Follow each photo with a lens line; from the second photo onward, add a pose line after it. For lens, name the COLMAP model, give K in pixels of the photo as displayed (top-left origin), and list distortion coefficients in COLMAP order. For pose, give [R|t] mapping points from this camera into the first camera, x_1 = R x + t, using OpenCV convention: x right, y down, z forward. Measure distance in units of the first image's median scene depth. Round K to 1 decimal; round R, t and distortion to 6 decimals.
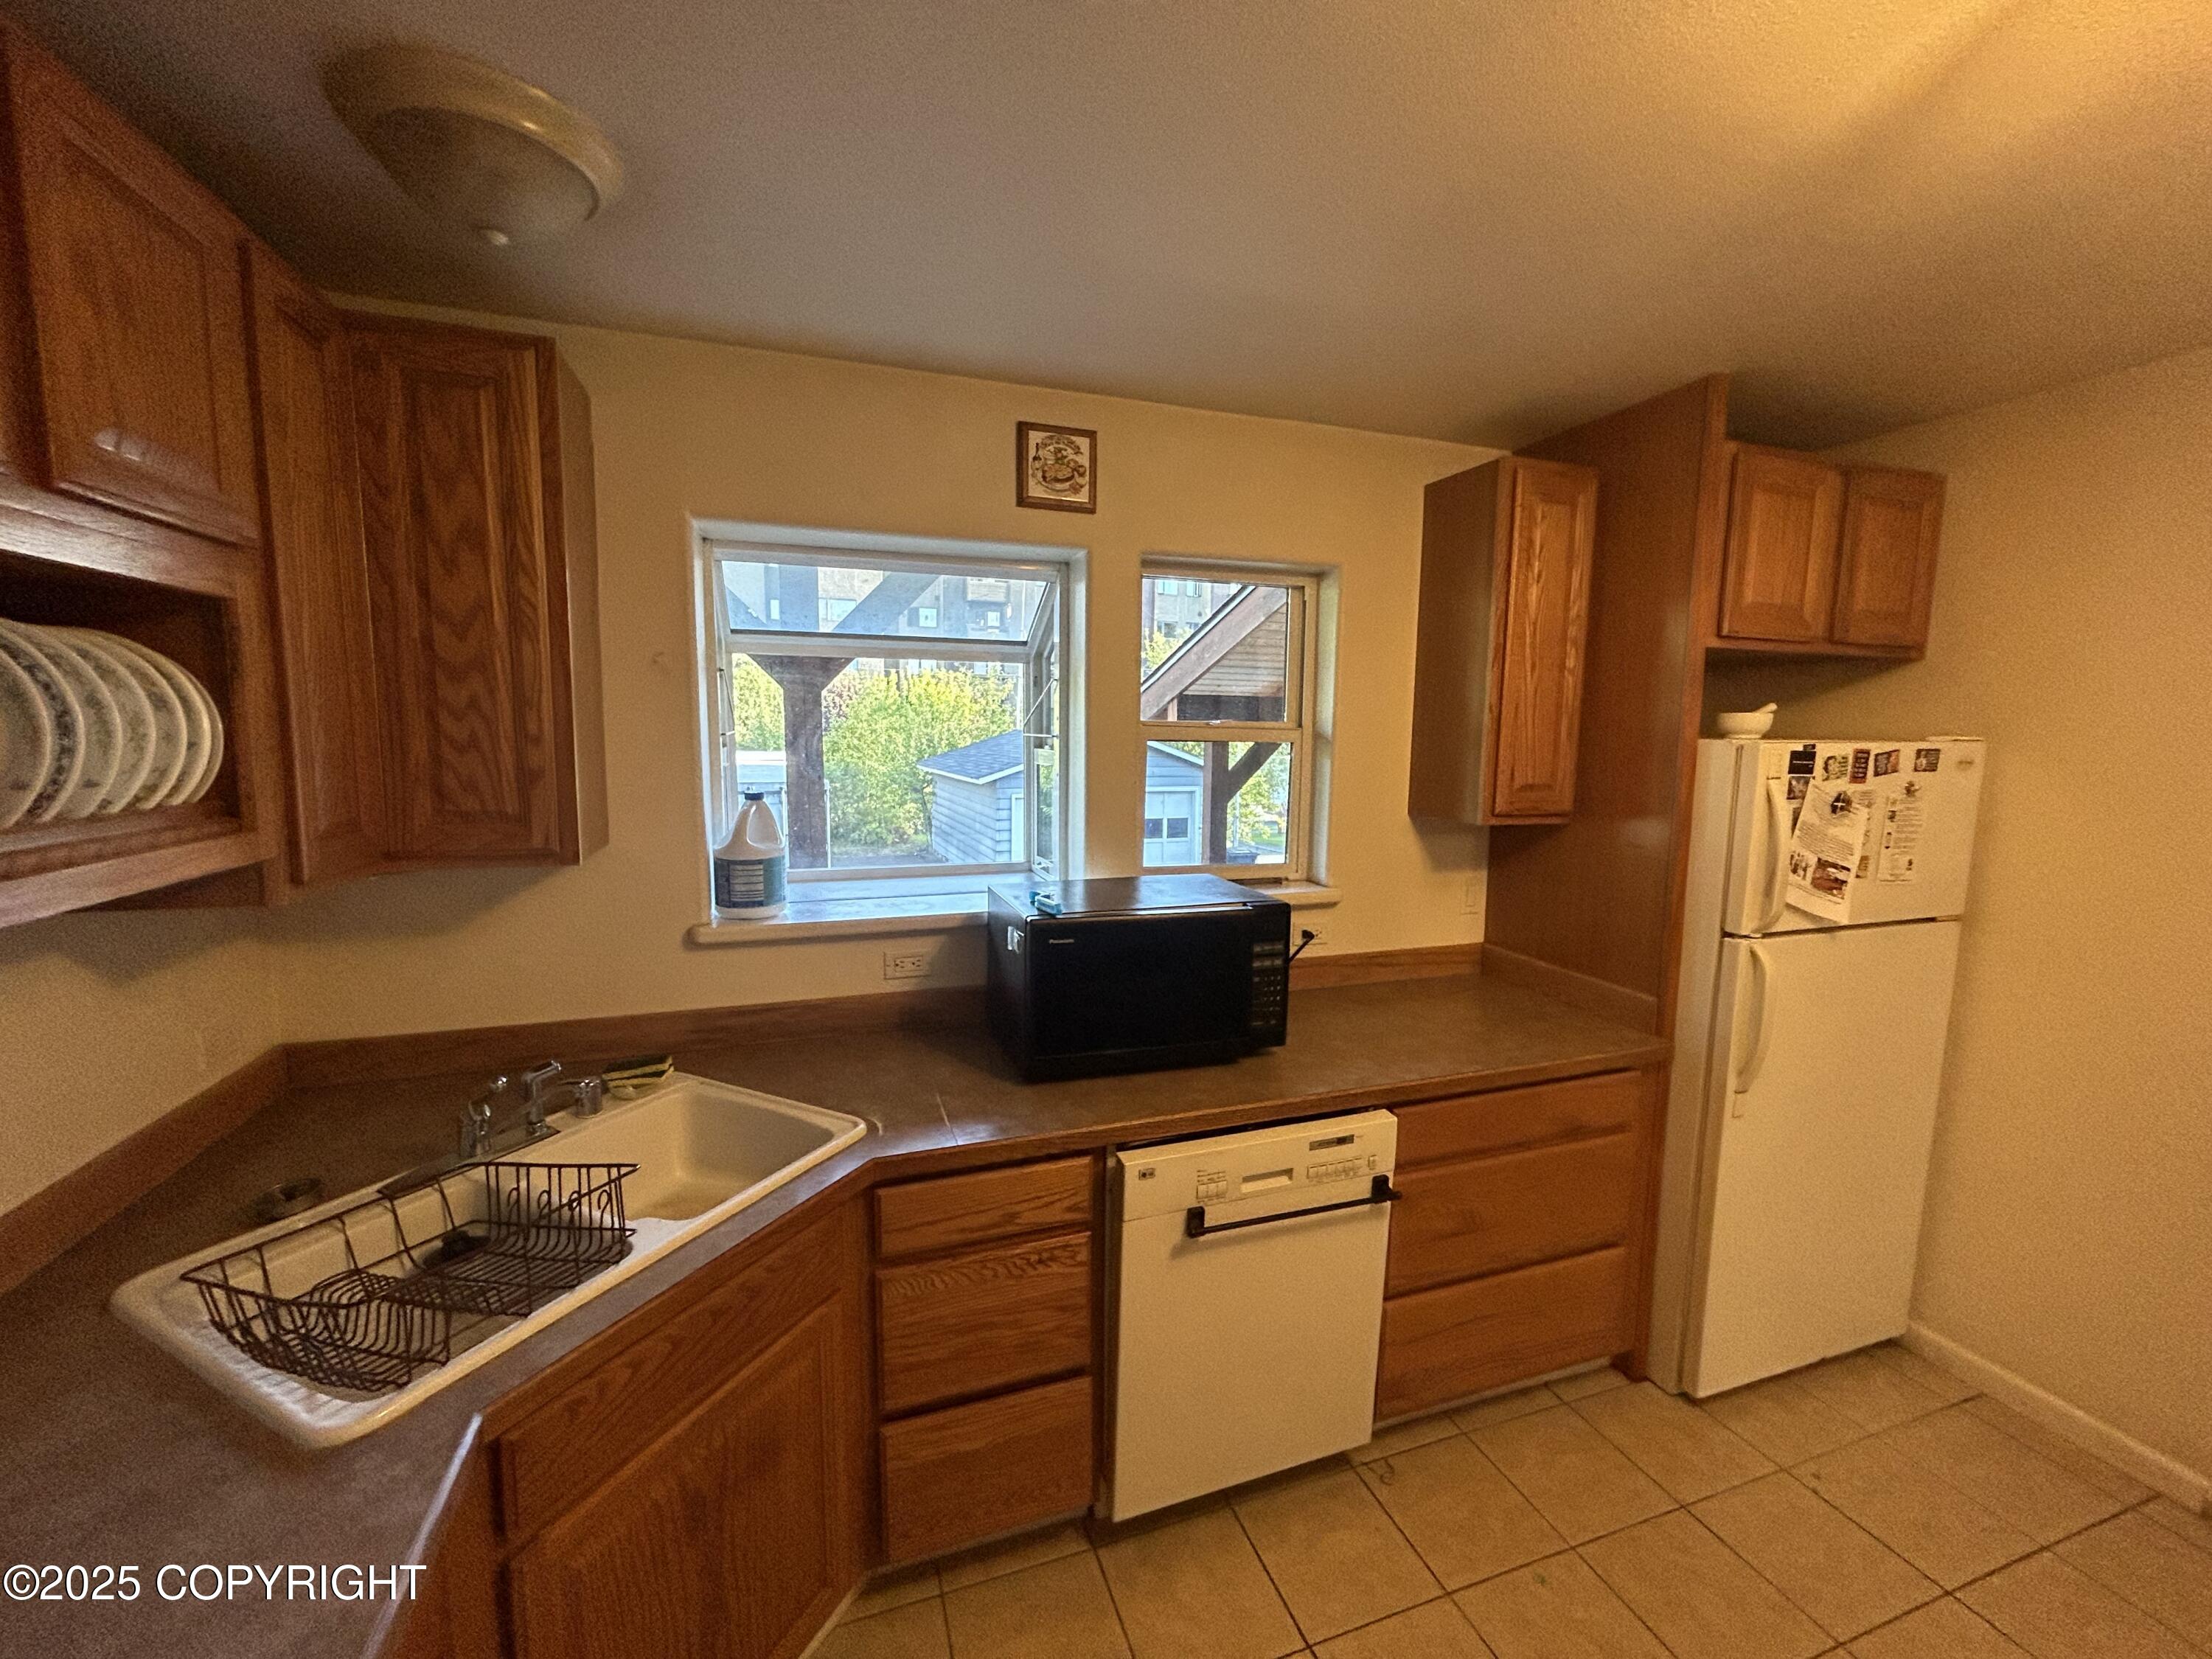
lens RADIAL K [[888.7, 0, 1101.4], [0, 888.7, 827.5], [0, 0, 1]] dist [0.000348, -0.000203]
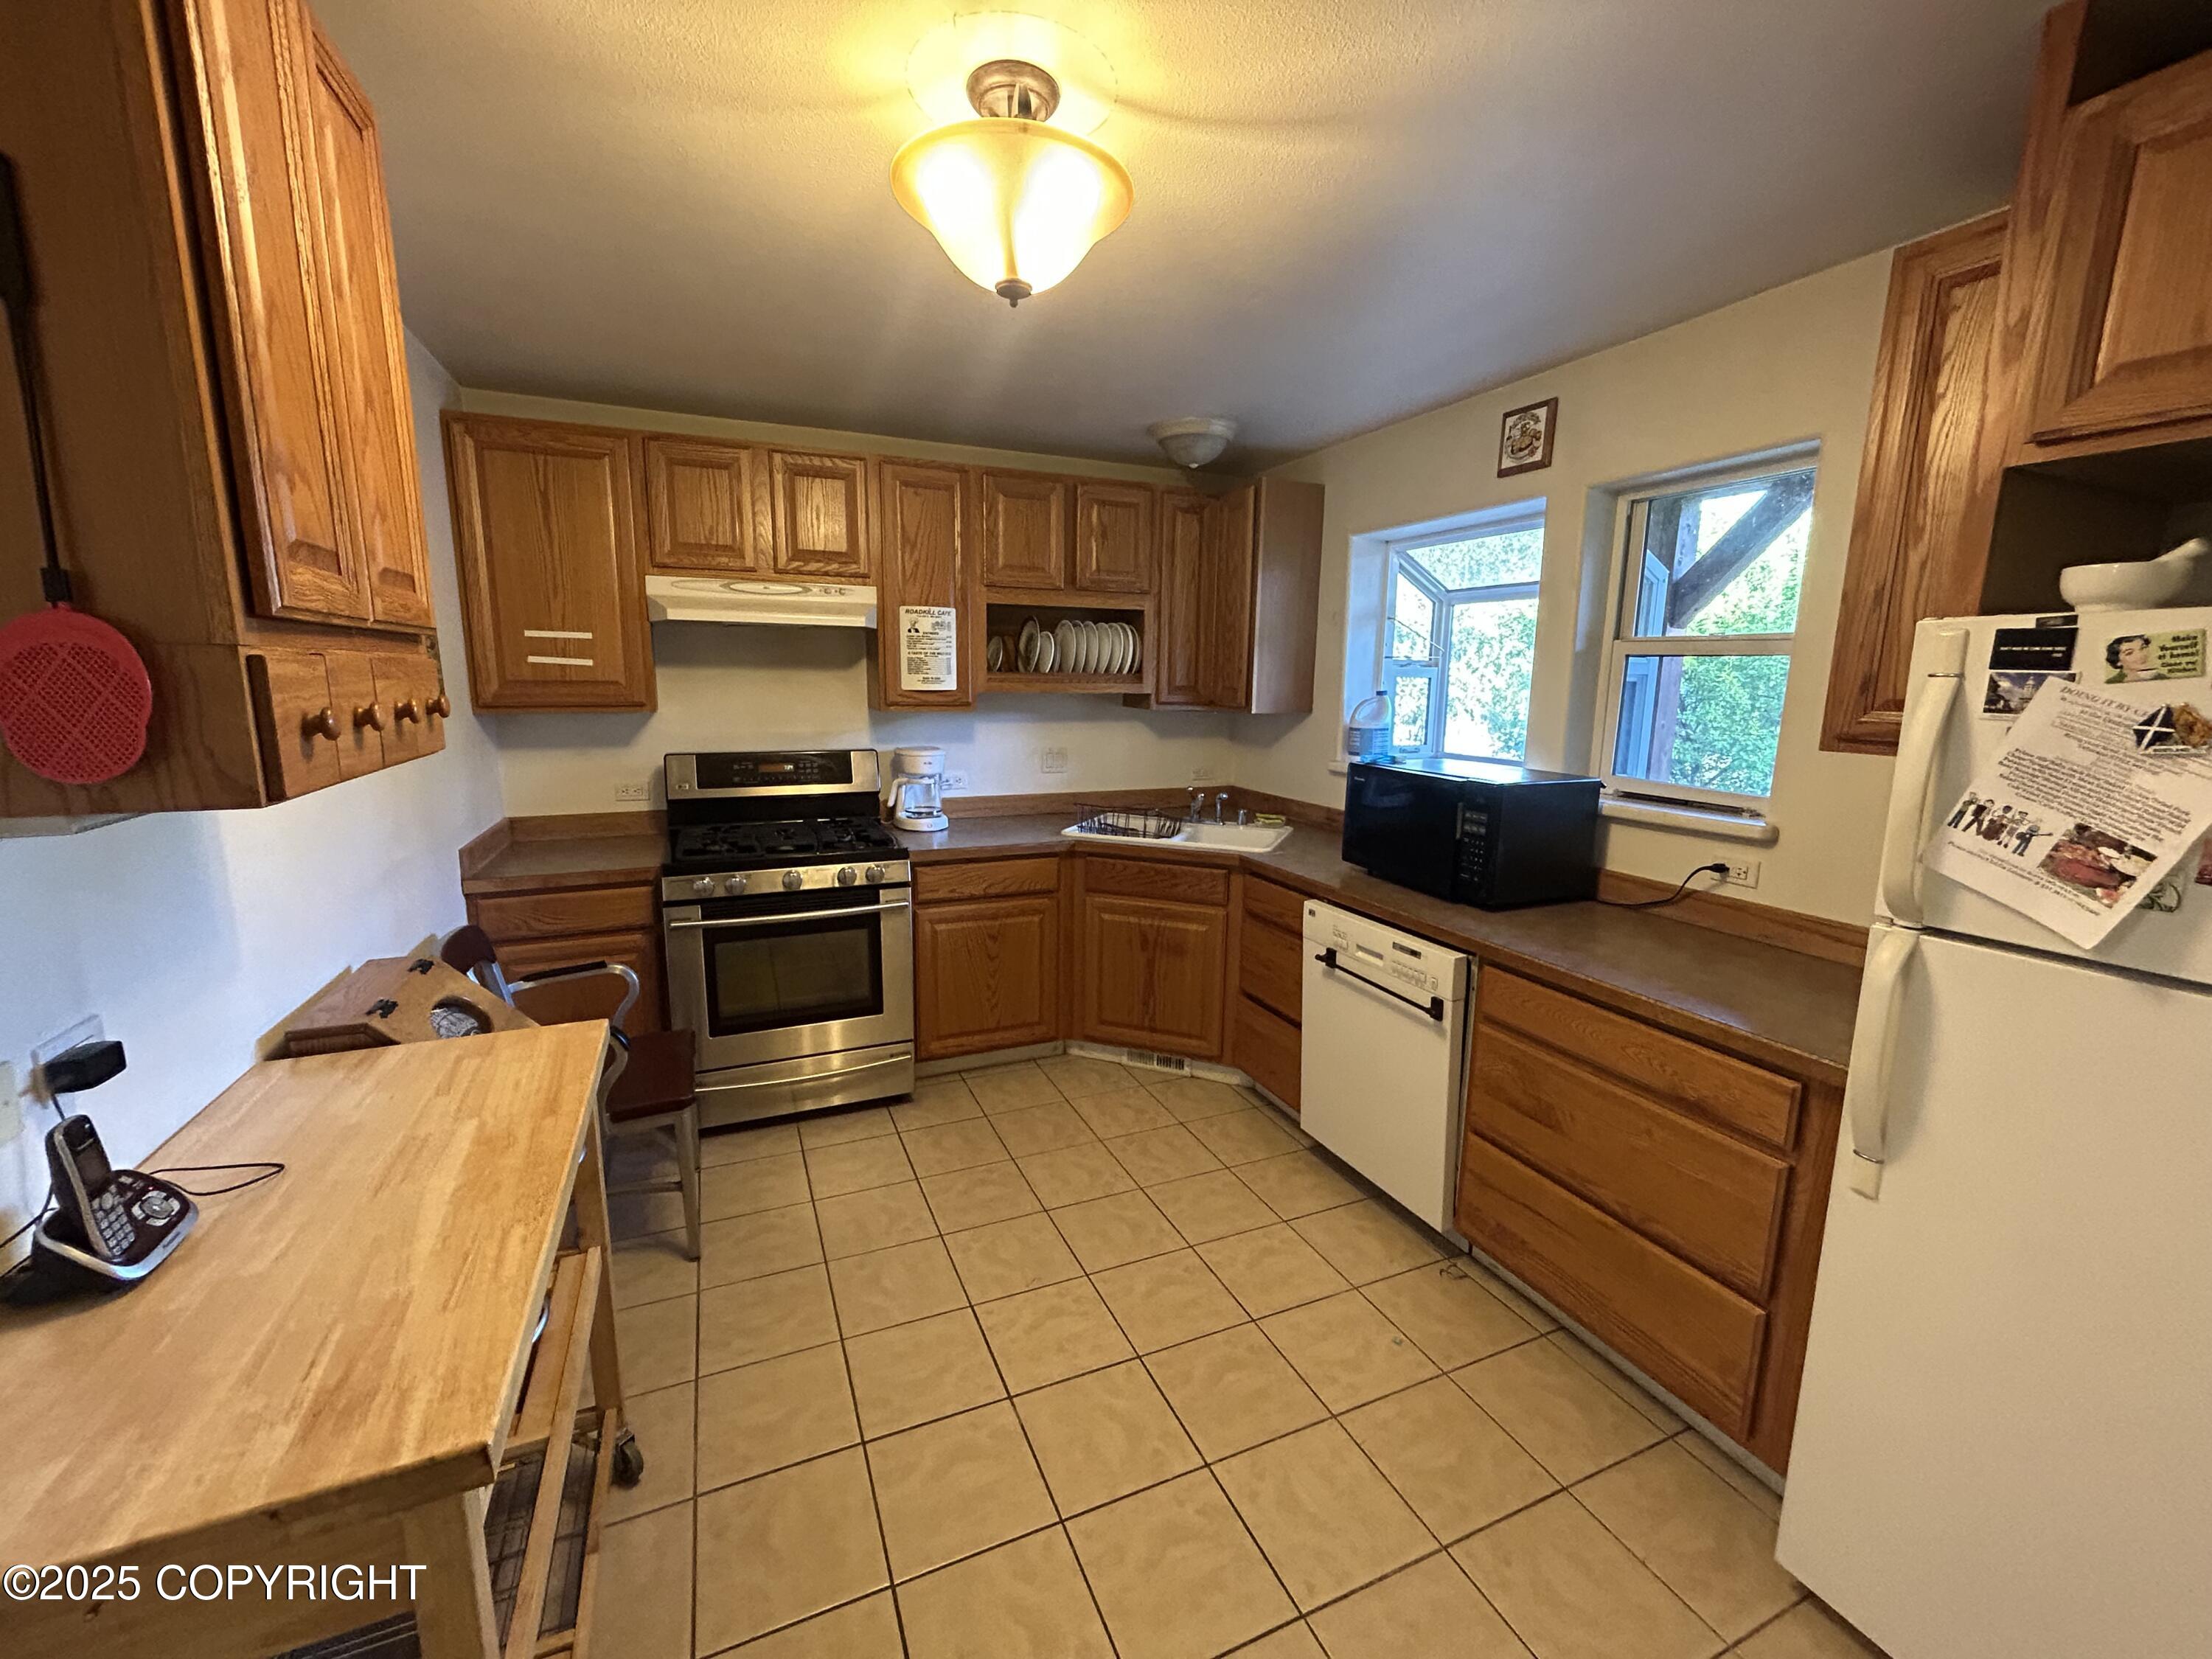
lens RADIAL K [[888.7, 0, 1108.6], [0, 888.7, 830.2], [0, 0, 1]] dist [0.000348, -0.000203]
pose [[0.090442, 0.163314, -0.982420, 1.315150], [-0.127793, 0.980211, 0.151183, 0.031955], [0.987669, 0.111873, 0.109522, 0.350711]]
